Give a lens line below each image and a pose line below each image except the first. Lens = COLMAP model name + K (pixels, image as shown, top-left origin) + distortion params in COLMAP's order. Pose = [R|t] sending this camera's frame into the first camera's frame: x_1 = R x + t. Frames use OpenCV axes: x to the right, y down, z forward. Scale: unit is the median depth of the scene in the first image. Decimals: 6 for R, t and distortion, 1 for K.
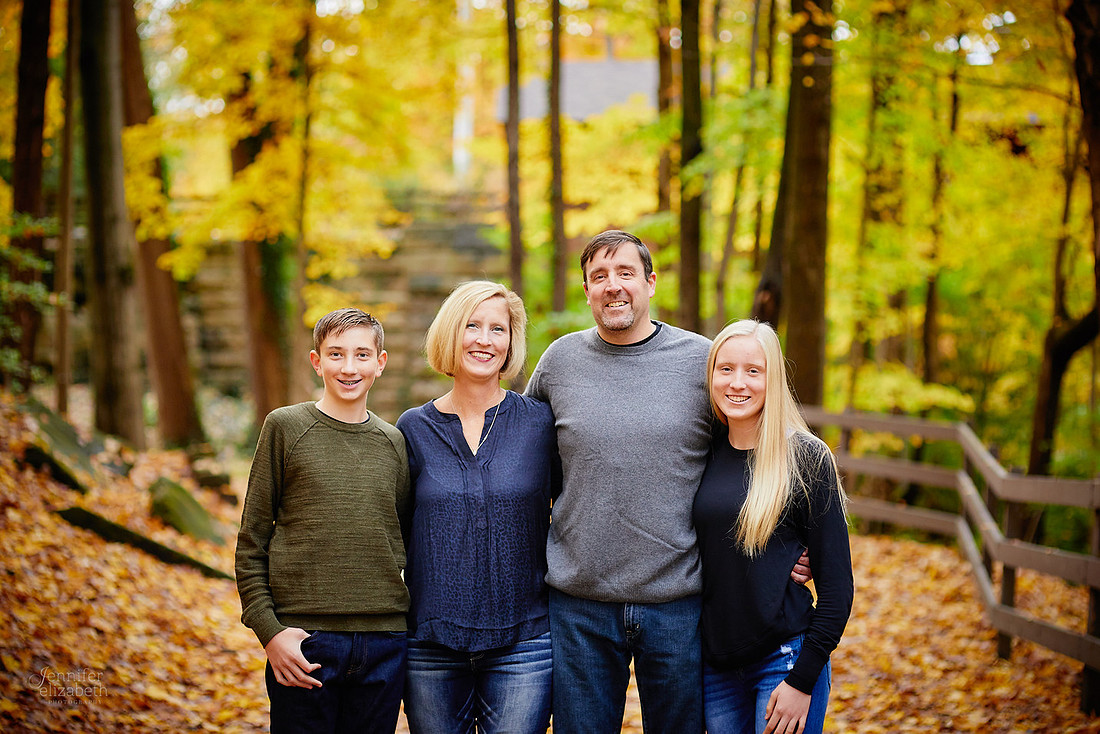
lens RADIAL K [[2706.6, 0, 552.3], [0, 2706.6, 282.1], [0, 0, 1]] dist [0.888632, 0.044840]
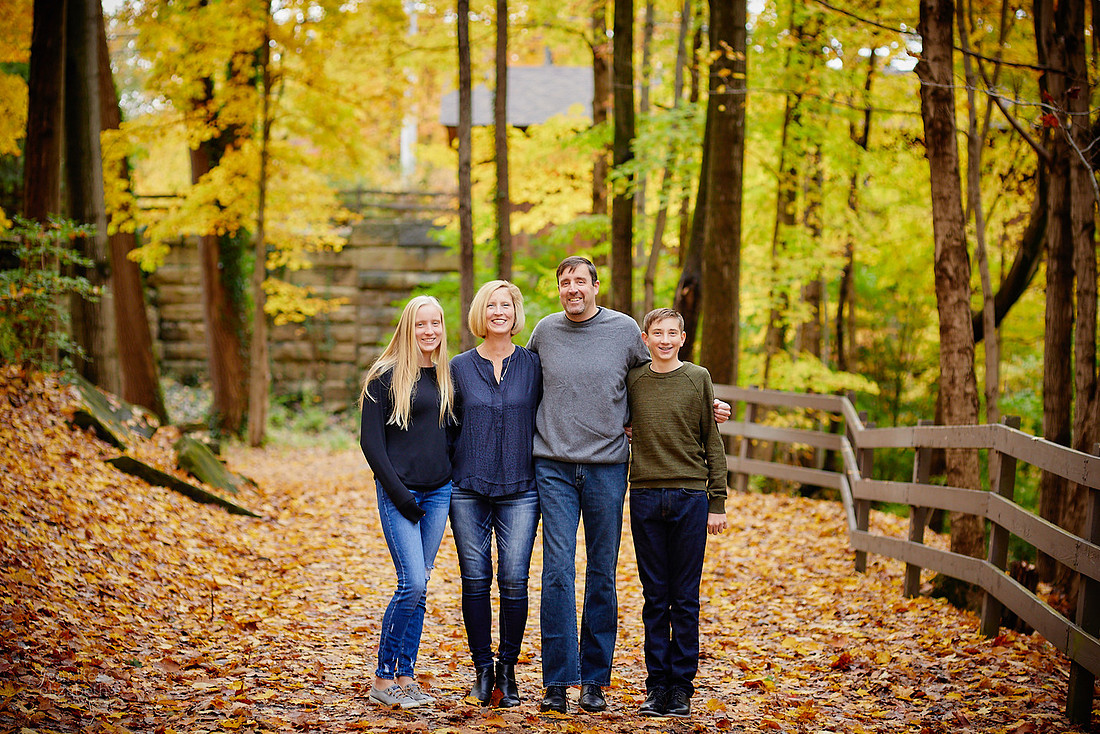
lens RADIAL K [[2762.7, 0, 550.0], [0, 2762.7, 367.0], [0, 0, 1]] dist [-0.039808, -0.103849]
pose [[0.999710, 0.002794, 0.023938, -0.005361], [-0.003583, 0.999450, 0.032969, -0.000434], [-0.023833, -0.033045, 0.999170, -0.119038]]
